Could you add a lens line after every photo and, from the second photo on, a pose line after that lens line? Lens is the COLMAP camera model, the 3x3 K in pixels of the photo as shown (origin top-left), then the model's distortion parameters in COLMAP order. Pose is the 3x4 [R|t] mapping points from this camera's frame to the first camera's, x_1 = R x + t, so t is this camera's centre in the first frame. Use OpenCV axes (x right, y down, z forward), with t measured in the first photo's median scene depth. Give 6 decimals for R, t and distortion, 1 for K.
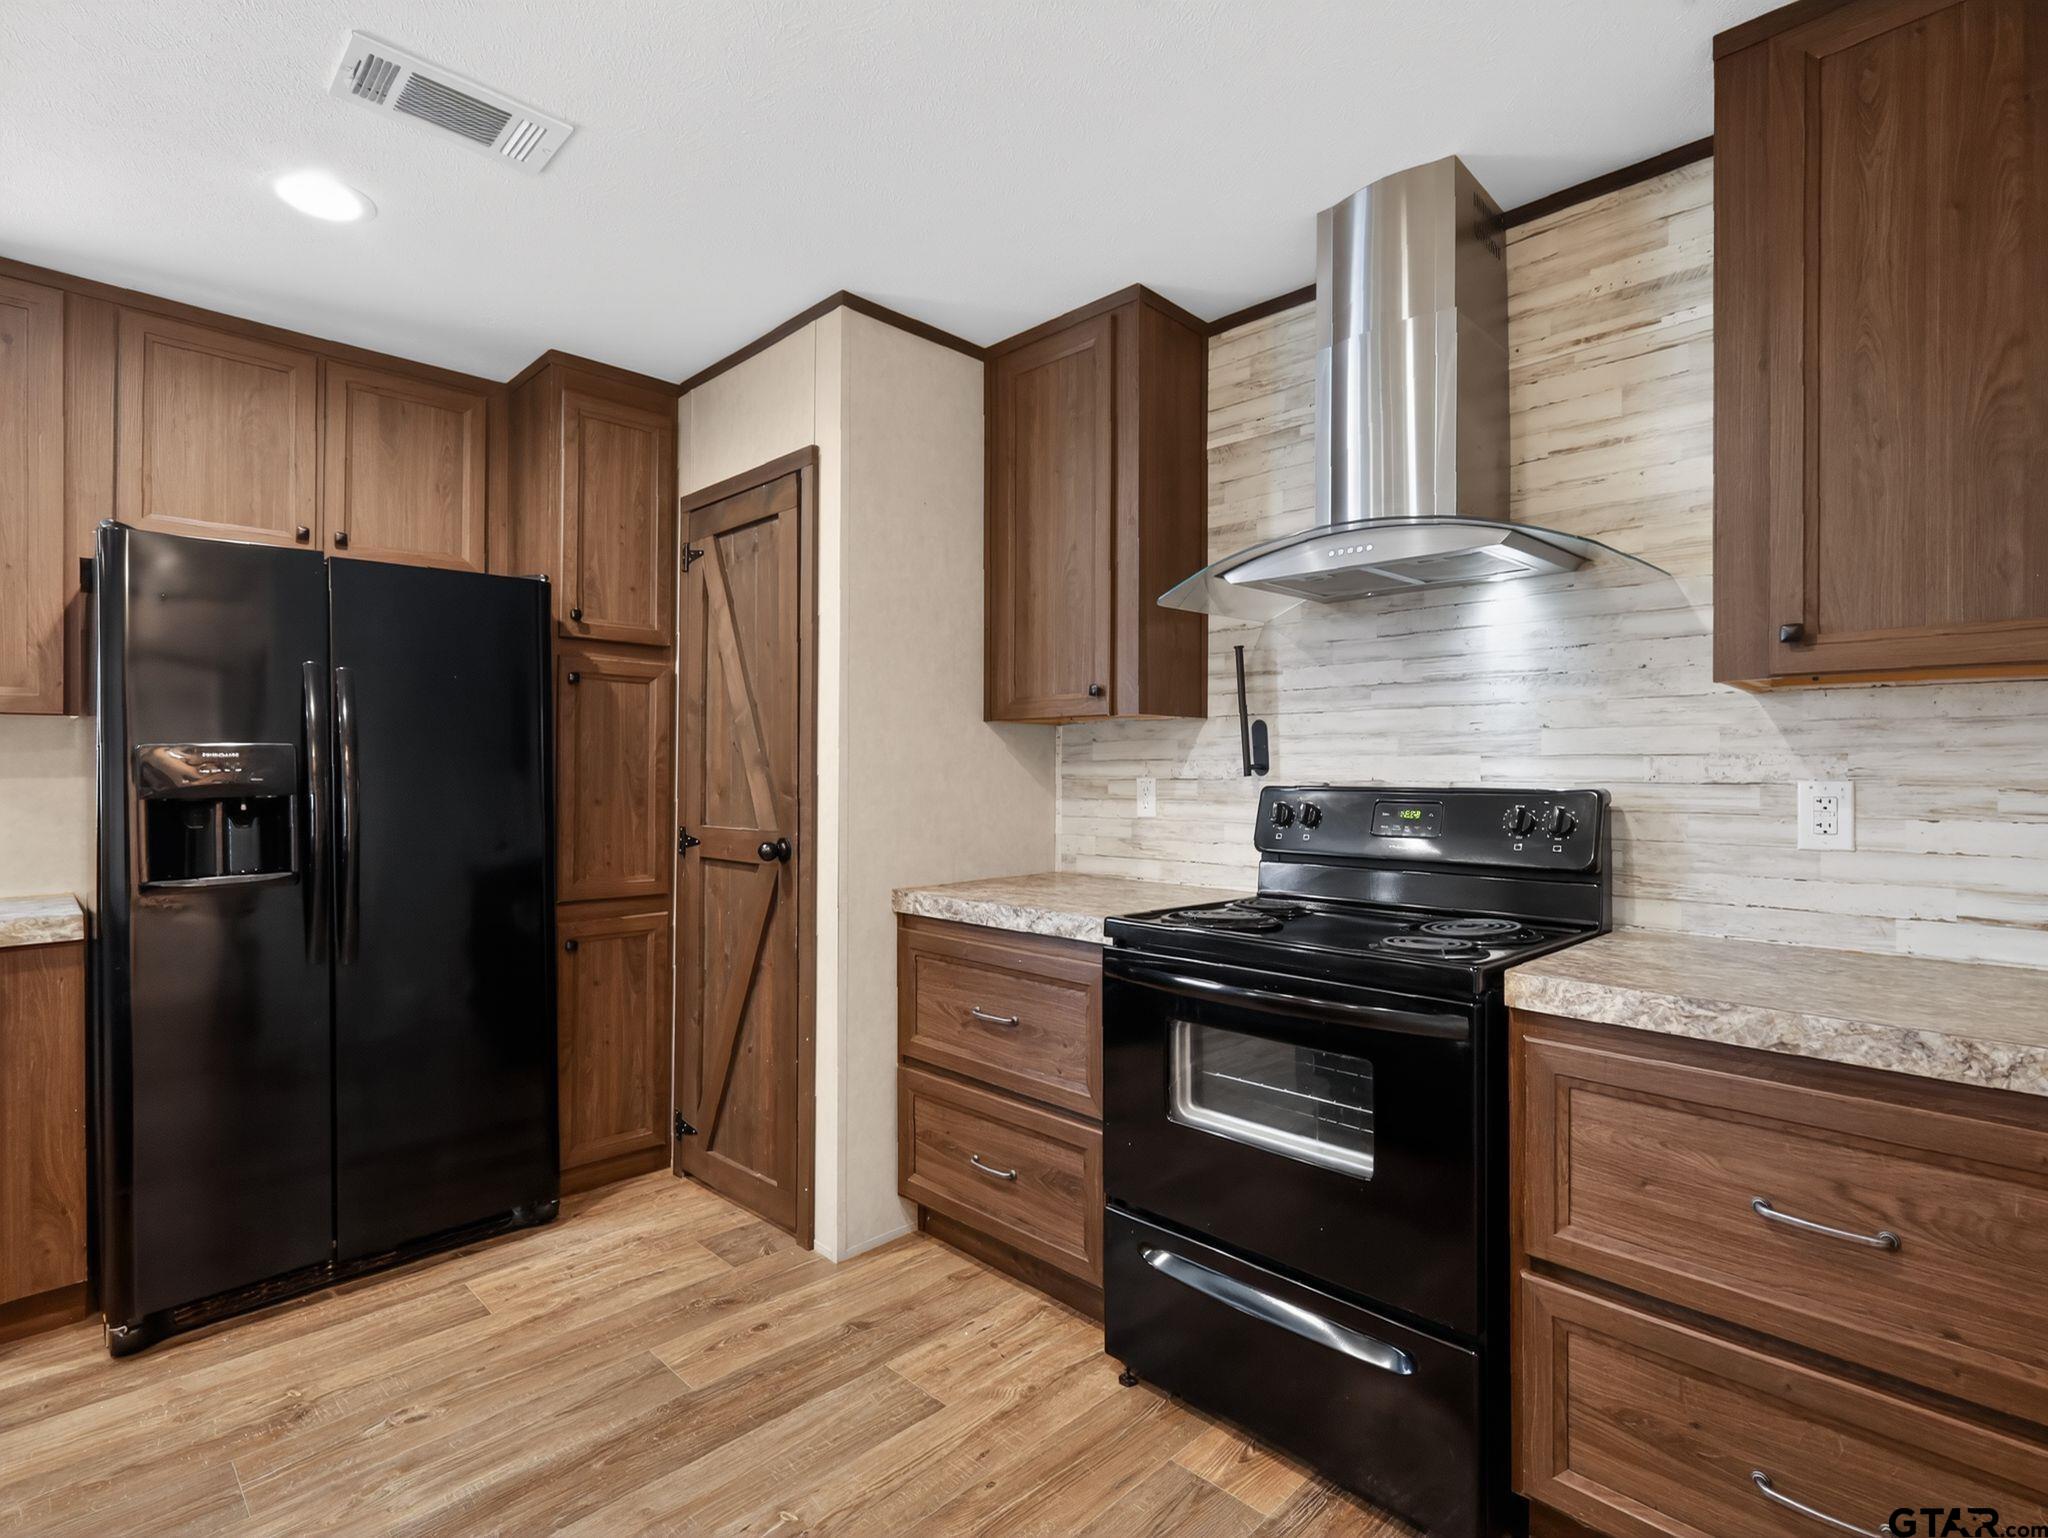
lens RADIAL K [[986.1, 0, 1038.7], [0, 986.1, 764.1], [0, 0, 1]] dist [-0.000067, -0.000992]
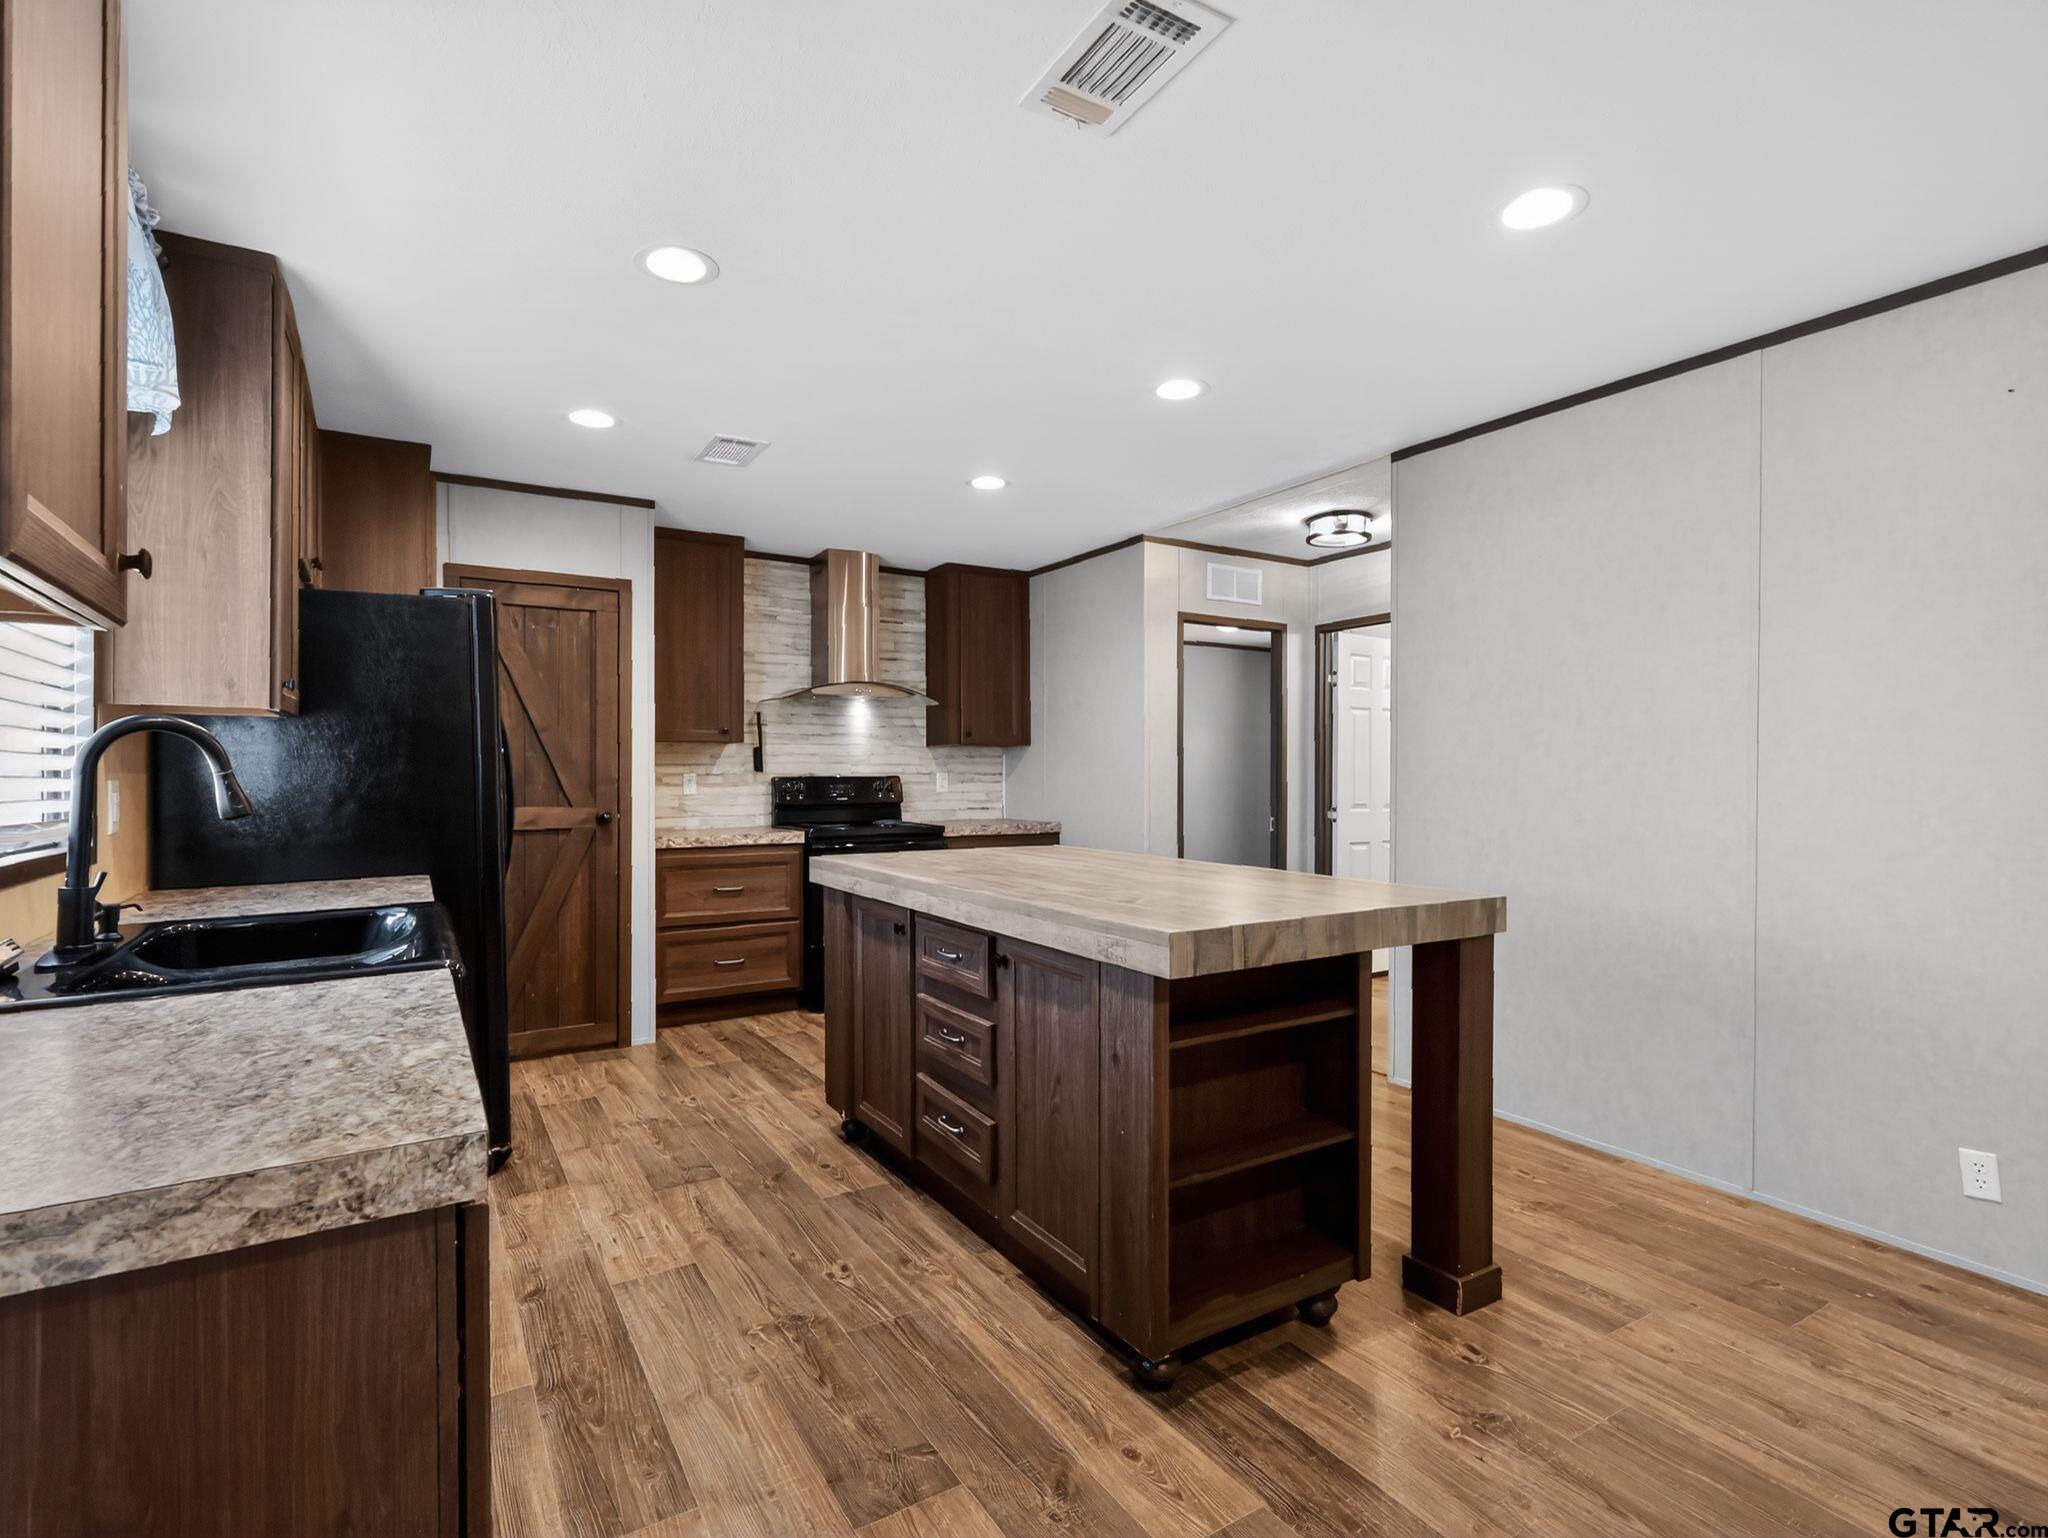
lens RADIAL K [[1012.4, 0, 1024.0], [0, 1012.4, 769.0], [0, 0, 1]] dist [-0.000962, -0.000335]
pose [[0.235592, 0.003870, 0.971844, -2.053957], [-0.003314, 0.999989, -0.003179, 0.011151], [-0.971846, -0.002472, 0.235603, -0.096026]]
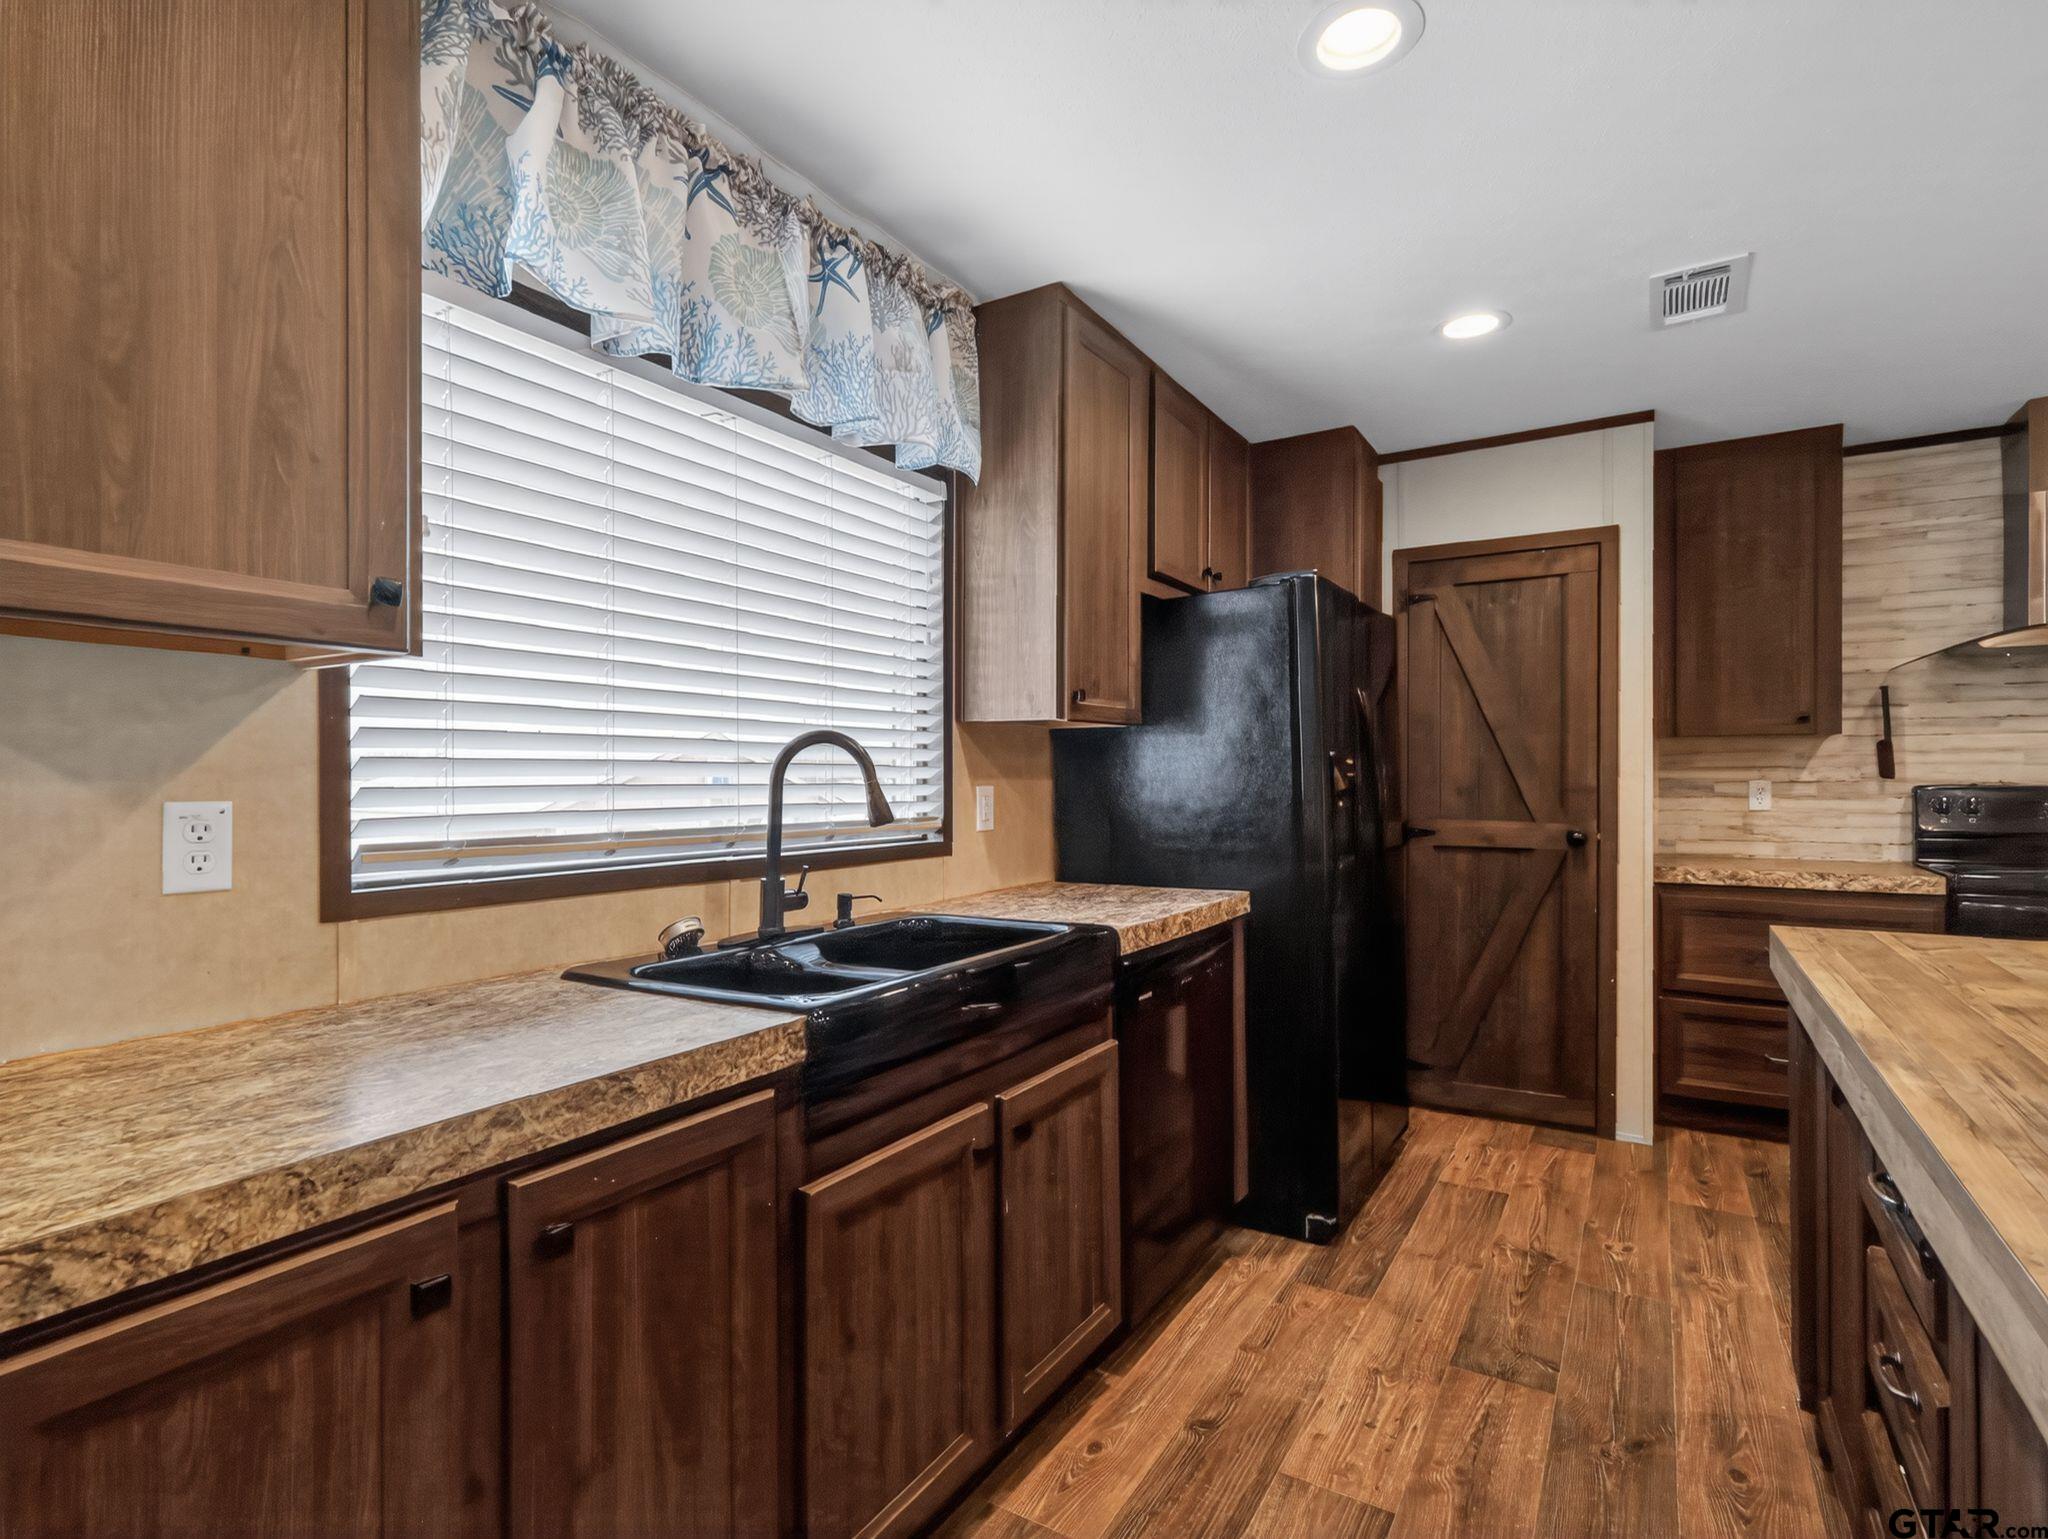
lens RADIAL K [[1007.6, 0, 1029.5], [0, 1007.6, 780.2], [0, 0, 1]] dist [0.002148, 0.000595]
pose [[0.974929, -0.000295, 0.222516, -1.476152], [-0.001676, 0.999961, 0.008673, 0.003963], [-0.222510, -0.008828, 0.974890, -0.147015]]
